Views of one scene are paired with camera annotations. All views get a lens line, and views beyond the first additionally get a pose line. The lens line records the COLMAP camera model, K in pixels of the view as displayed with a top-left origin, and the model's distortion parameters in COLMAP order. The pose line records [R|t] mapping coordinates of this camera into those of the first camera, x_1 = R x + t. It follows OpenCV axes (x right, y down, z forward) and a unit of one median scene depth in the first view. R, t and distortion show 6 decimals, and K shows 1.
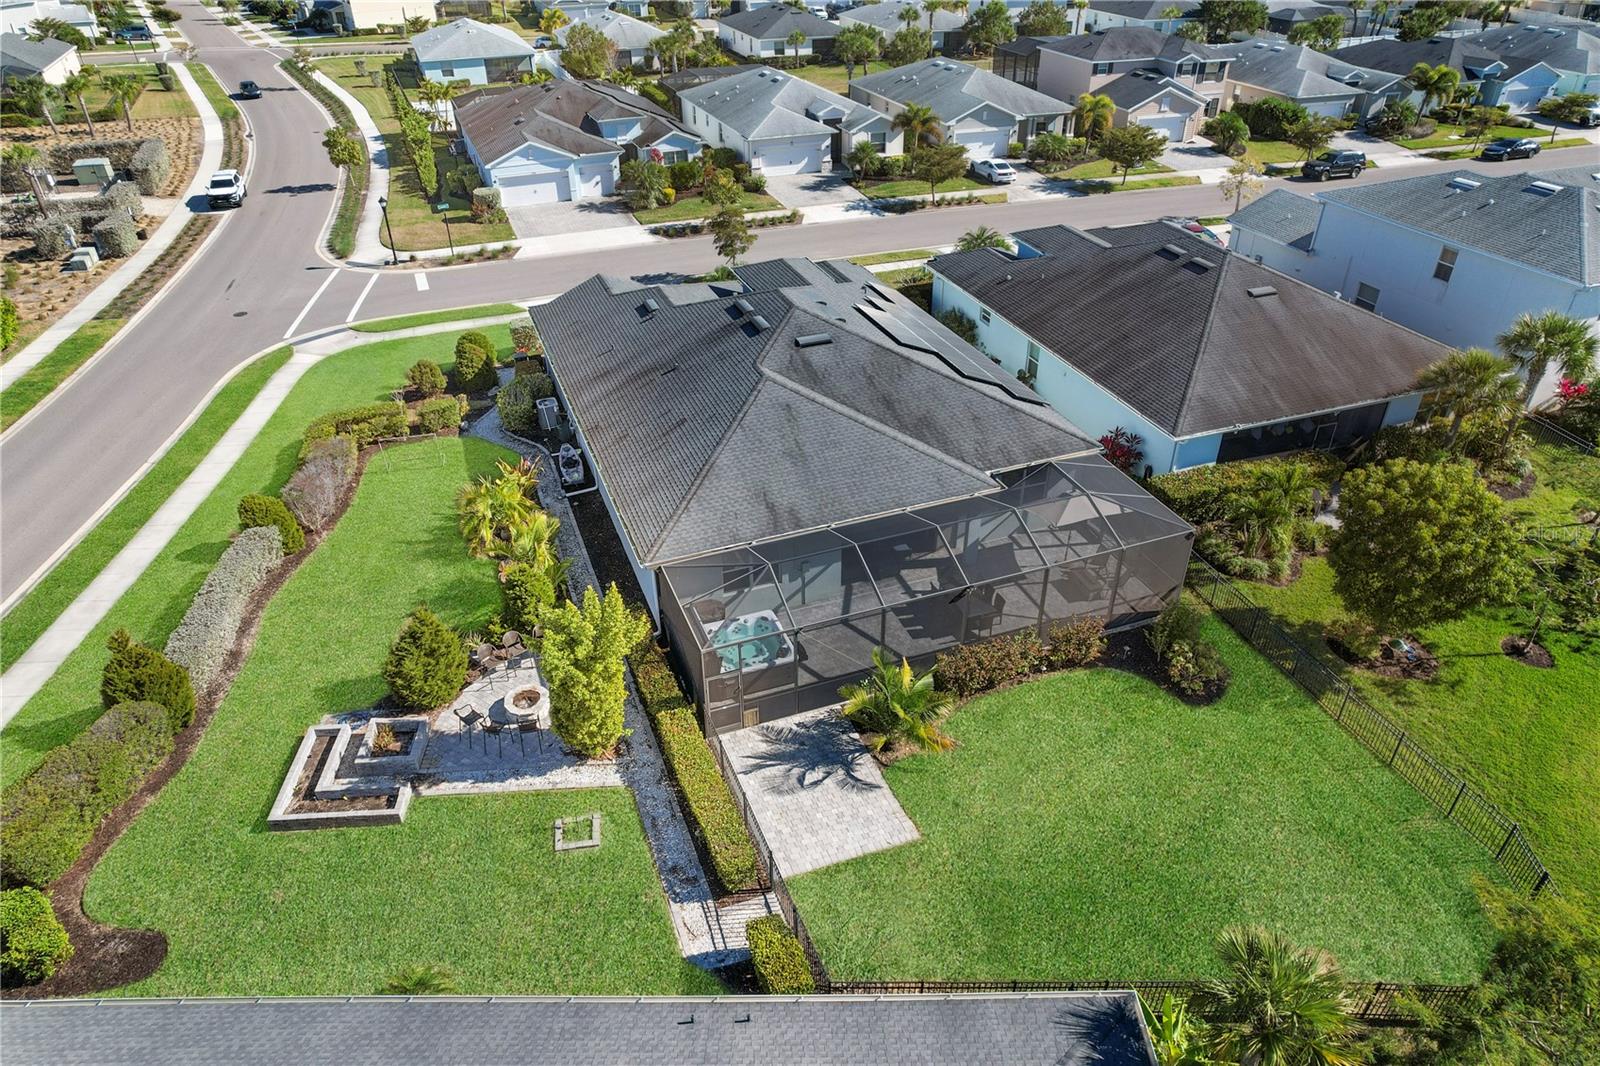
lens RADIAL K [[1015.3, 0, 800.0], [0, 1015.3, 533.0], [0, 0, 1]] dist [-0.010465, 0.002304]
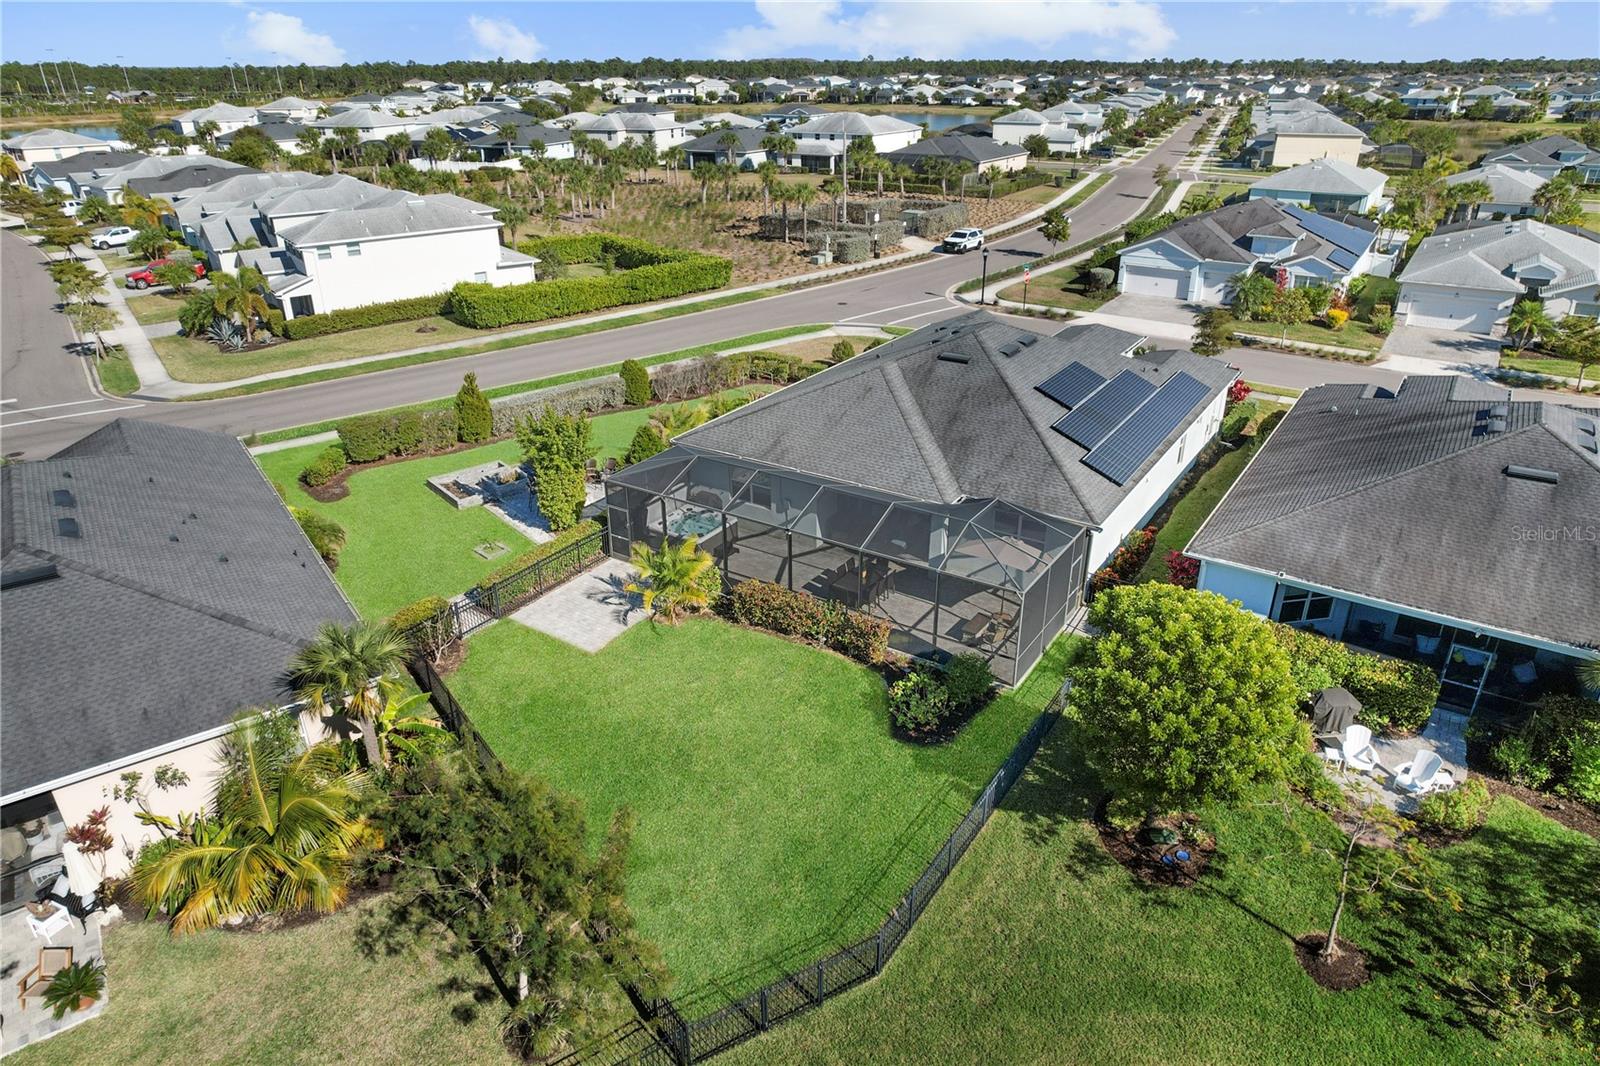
lens RADIAL K [[1015.3, 0, 800.0], [0, 1015.3, 533.0], [0, 0, 1]] dist [-0.010465, 0.002304]
pose [[0.598196, 0.355887, -0.717988, 0.382467], [-0.448606, 0.891142, 0.067956, -0.009806], [0.664014, 0.281442, 0.692730, 0.093939]]
